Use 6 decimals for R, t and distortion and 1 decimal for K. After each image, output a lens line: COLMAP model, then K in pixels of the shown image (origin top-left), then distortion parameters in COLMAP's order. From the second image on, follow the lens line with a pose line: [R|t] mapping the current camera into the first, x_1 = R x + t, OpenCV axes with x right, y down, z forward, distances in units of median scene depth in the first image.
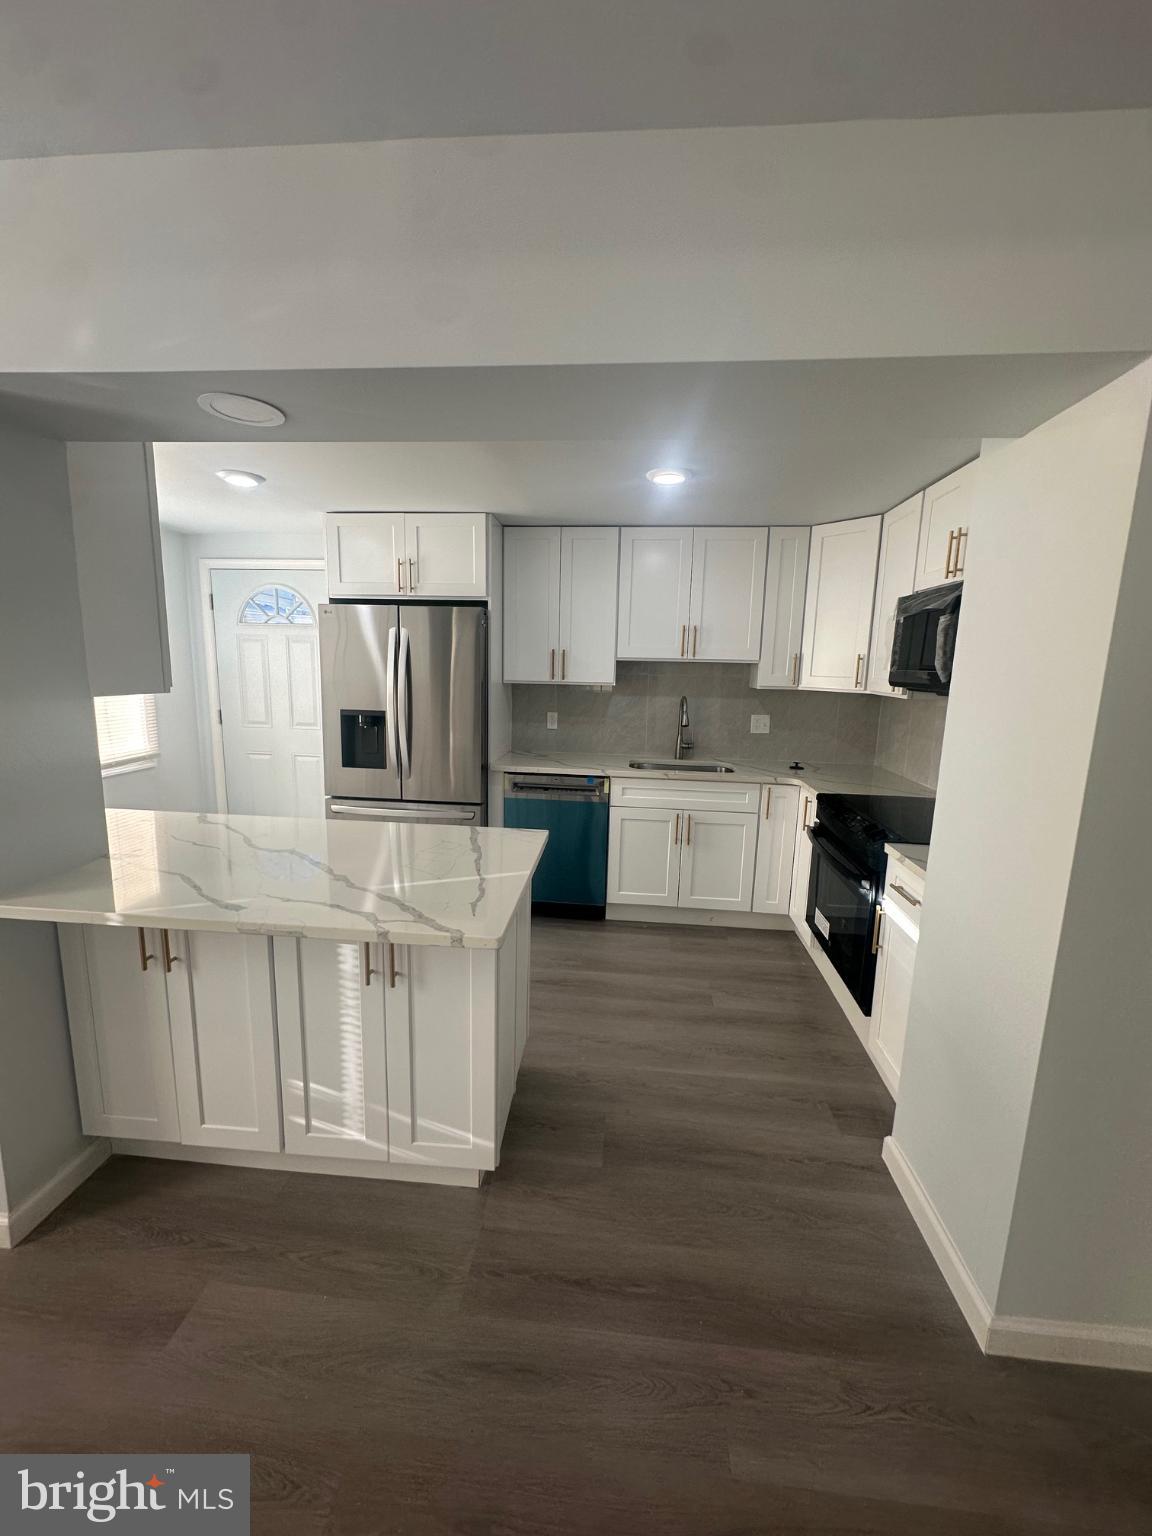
lens RADIAL K [[604.8, 0, 576.2], [0, 604.8, 763.3], [0, 0, 1]] dist [0.002747, 0.000014]
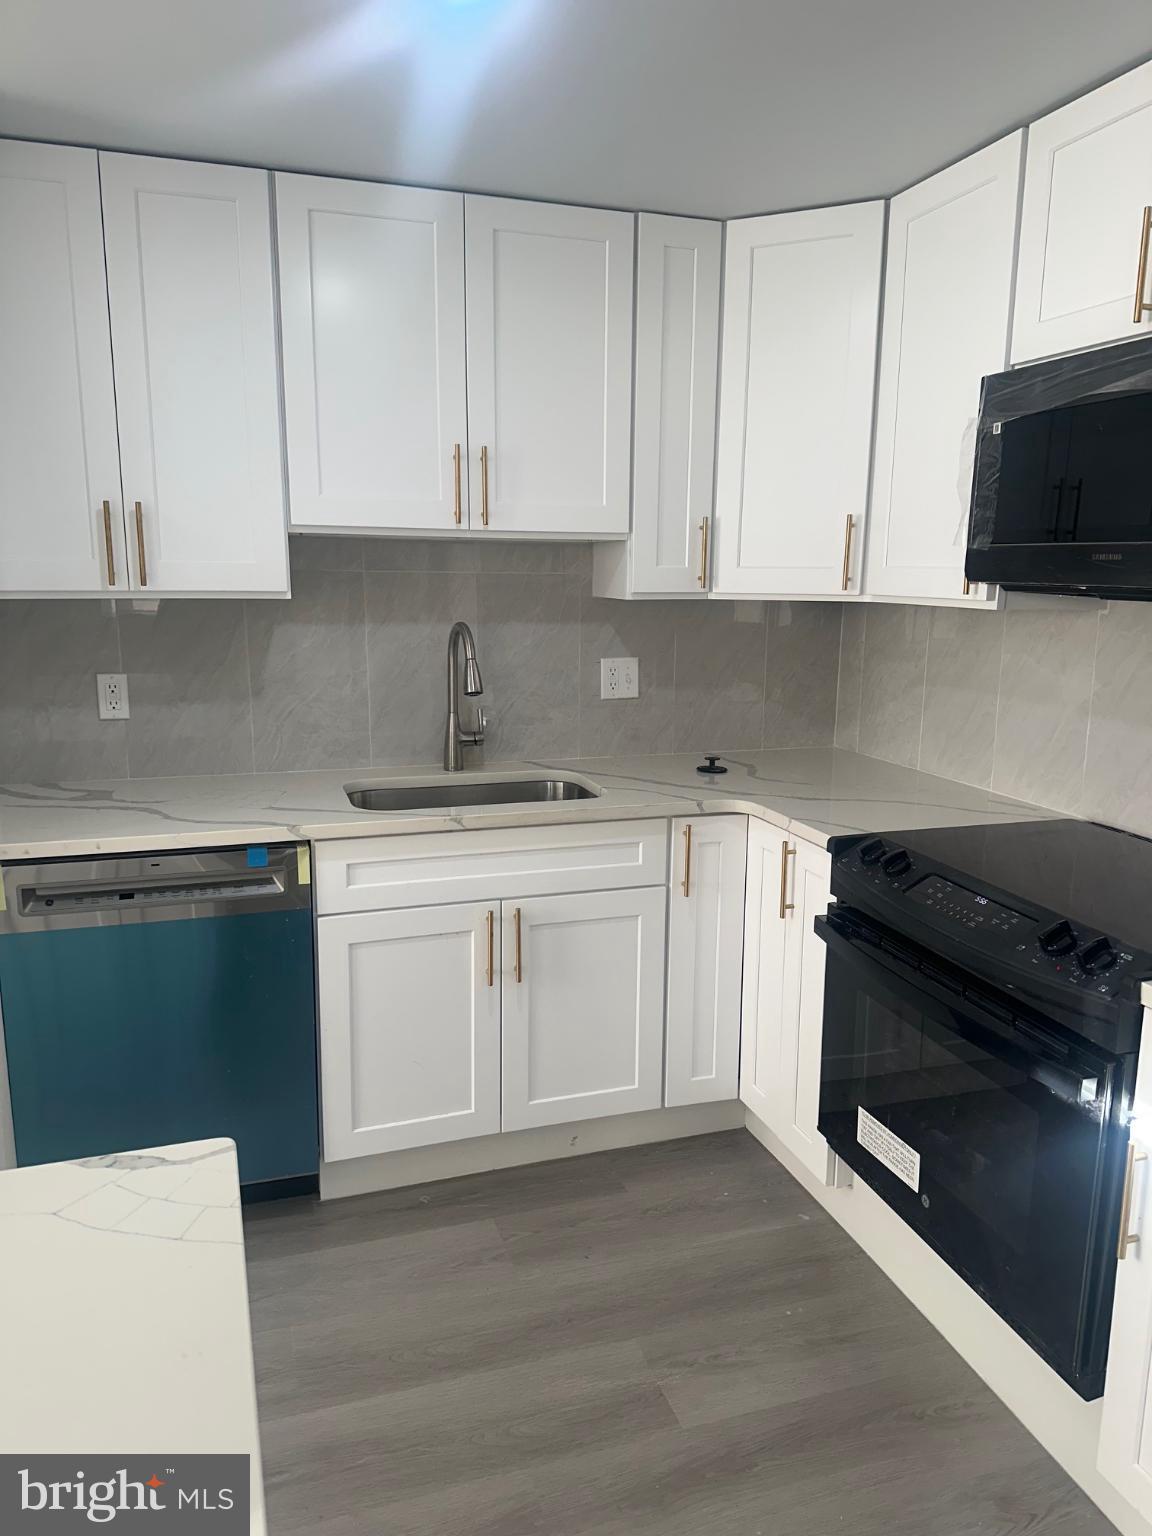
lens RADIAL K [[1069.2, 0, 578.4], [0, 1069.2, 768.8], [0, 0, 1]] dist [0.054852, -0.009403]
pose [[0.912487, -0.087815, 0.399571, -0.055924], [0.076689, 0.996093, 0.043781, -0.038510], [-0.401854, -0.009307, 0.915656, 0.313485]]
